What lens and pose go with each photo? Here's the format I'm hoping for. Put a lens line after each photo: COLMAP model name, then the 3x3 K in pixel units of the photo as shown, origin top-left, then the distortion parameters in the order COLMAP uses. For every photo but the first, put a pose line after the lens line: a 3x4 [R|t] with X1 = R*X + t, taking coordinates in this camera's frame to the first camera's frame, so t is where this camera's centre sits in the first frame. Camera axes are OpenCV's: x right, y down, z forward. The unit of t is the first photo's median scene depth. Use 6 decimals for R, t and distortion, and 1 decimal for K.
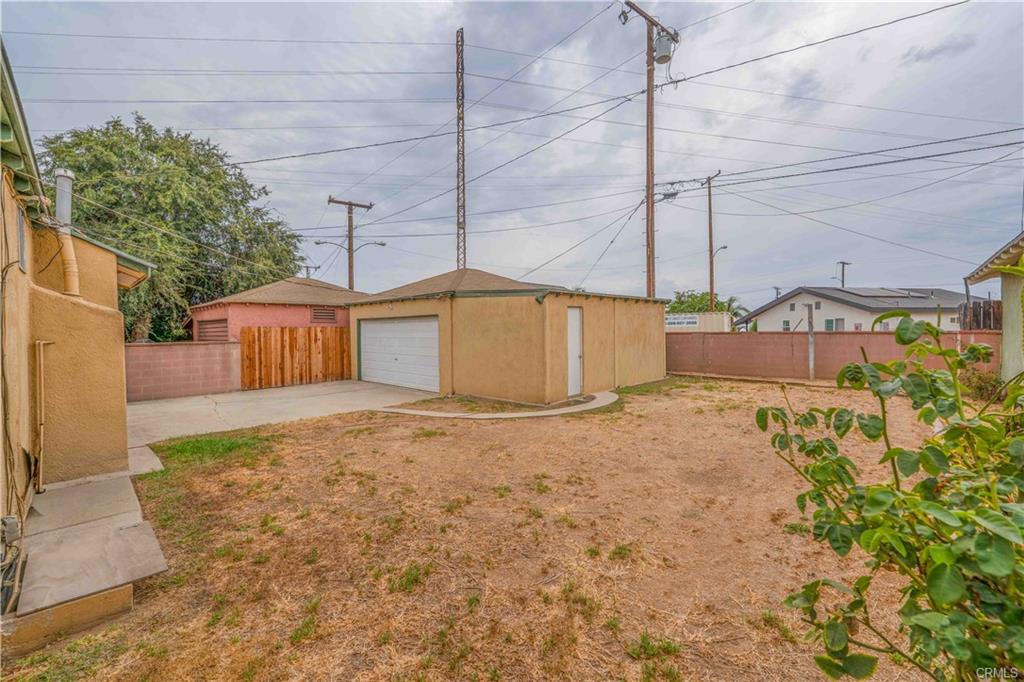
lens RADIAL K [[415.5, 0, 510.6], [0, 415.5, 337.4], [0, 0, 1]] dist [-0.009678, -0.001449]
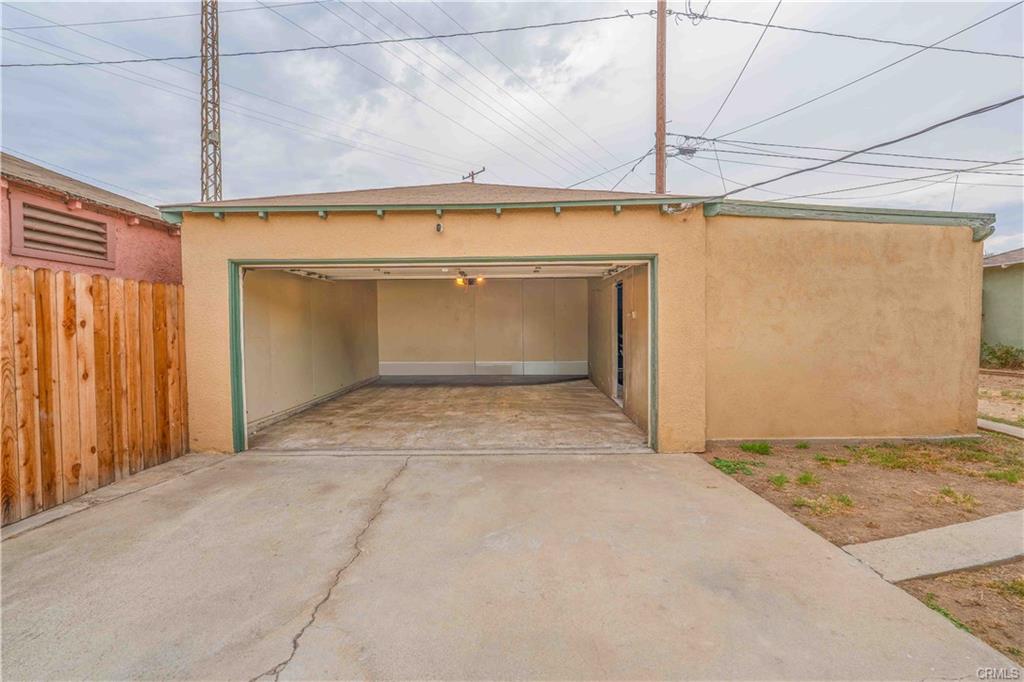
lens RADIAL K [[415.5, 0, 510.3], [0, 415.5, 337.4], [0, 0, 1]] dist [-0.009678, -0.001449]
pose [[0.731171, -0.017972, 0.681957, -0.471912], [0.017094, 0.999822, 0.008020, 0.017092], [-0.681980, 0.005793, 0.731348, 0.680968]]
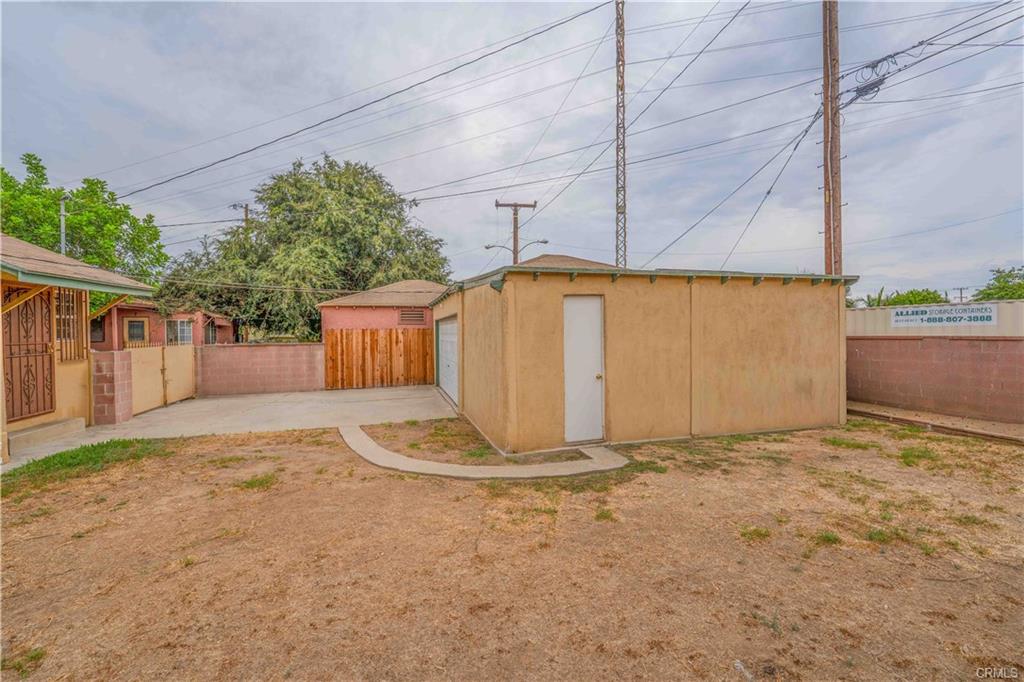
lens RADIAL K [[415.5, 0, 510.5], [0, 415.5, 338.1], [0, 0, 1]] dist [-0.009678, -0.001449]
pose [[0.864697, 0.007351, -0.502241, 0.265904], [-0.006597, 0.999973, 0.003278, -0.008823], [0.502251, 0.000479, 0.864722, 0.308092]]
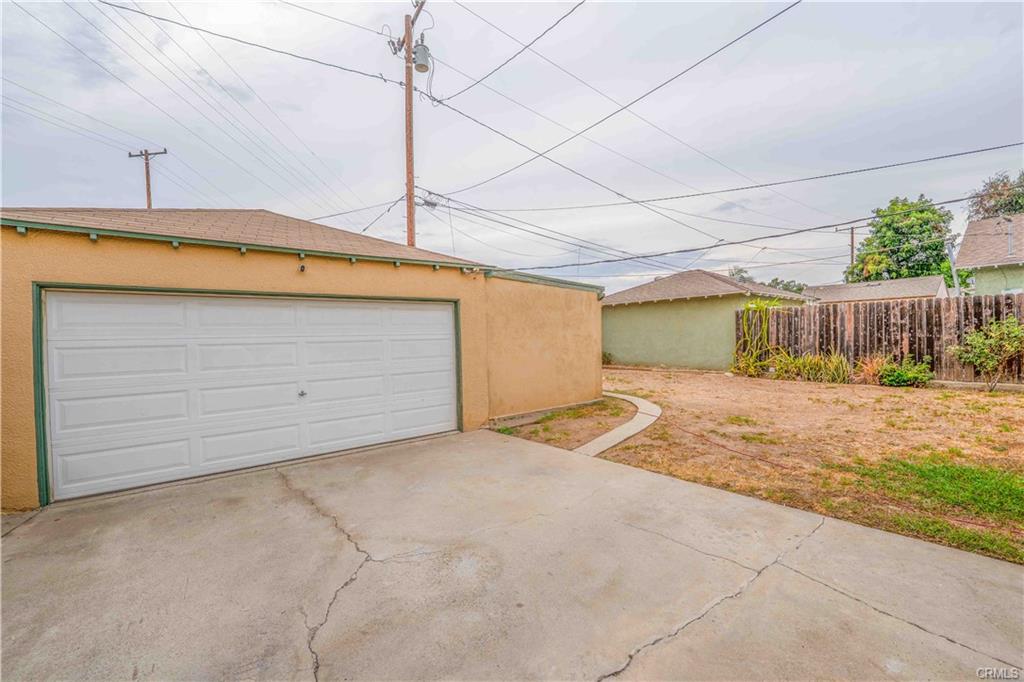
lens RADIAL K [[415.5, 0, 511.2], [0, 415.5, 339.8], [0, 0, 1]] dist [-0.009678, -0.001449]
pose [[0.138898, -0.002577, 0.990303, -0.651238], [0.040691, 0.999167, -0.003108, 0.007575], [-0.989470, 0.040729, 0.138887, 0.715431]]
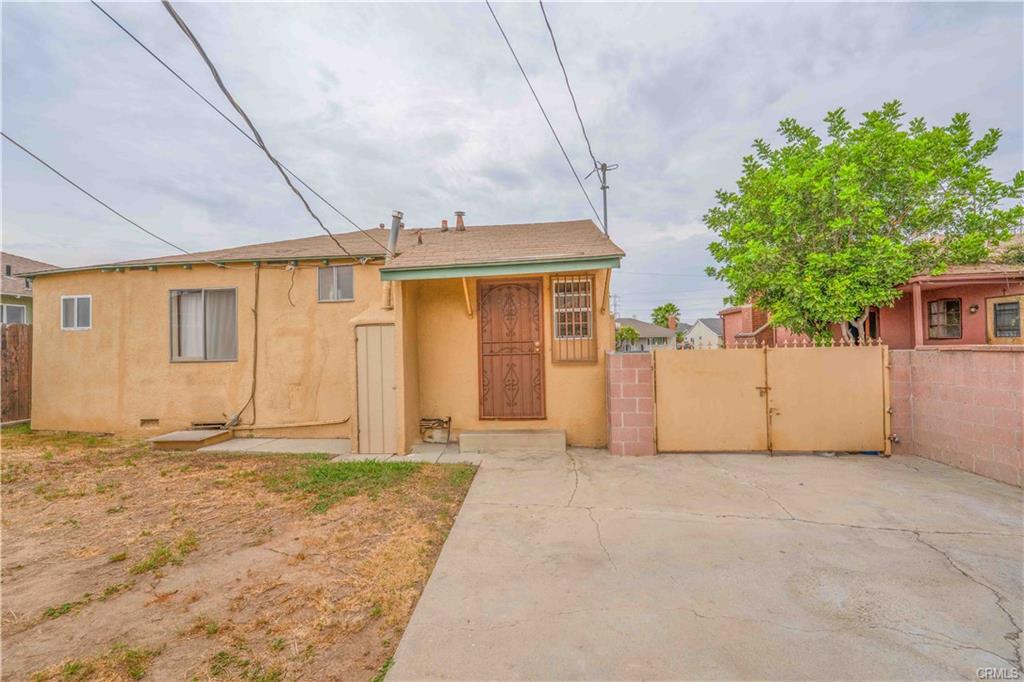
lens RADIAL K [[415.5, 0, 512.2], [0, 415.5, 336.9], [0, 0, 1]] dist [-0.009678, -0.001449]
pose [[-0.779168, 0.009462, -0.626744, -0.202404], [0.015049, 0.999880, -0.003614, 0.000076], [0.626635, -0.012247, -0.779217, 0.830296]]
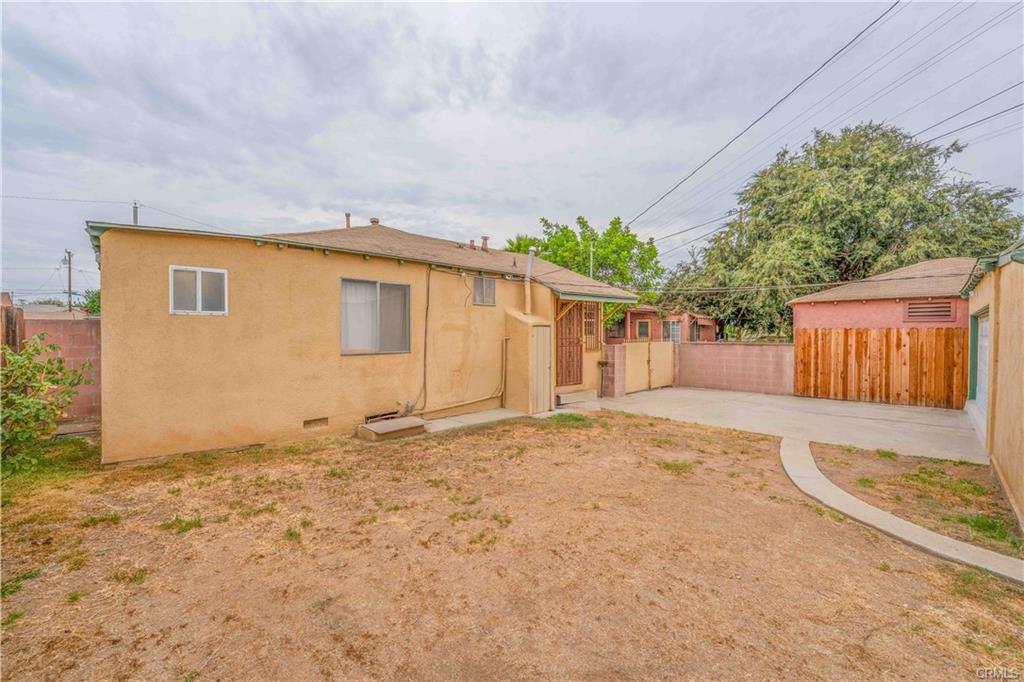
lens RADIAL K [[415.5, 0, 511.4], [0, 415.5, 337.3], [0, 0, 1]] dist [-0.009678, -0.001449]
pose [[-0.039456, 0.019387, -0.999033, 0.302544], [-0.018686, 0.999623, 0.020136, -0.011549], [0.999047, 0.019463, -0.039079, 0.363807]]
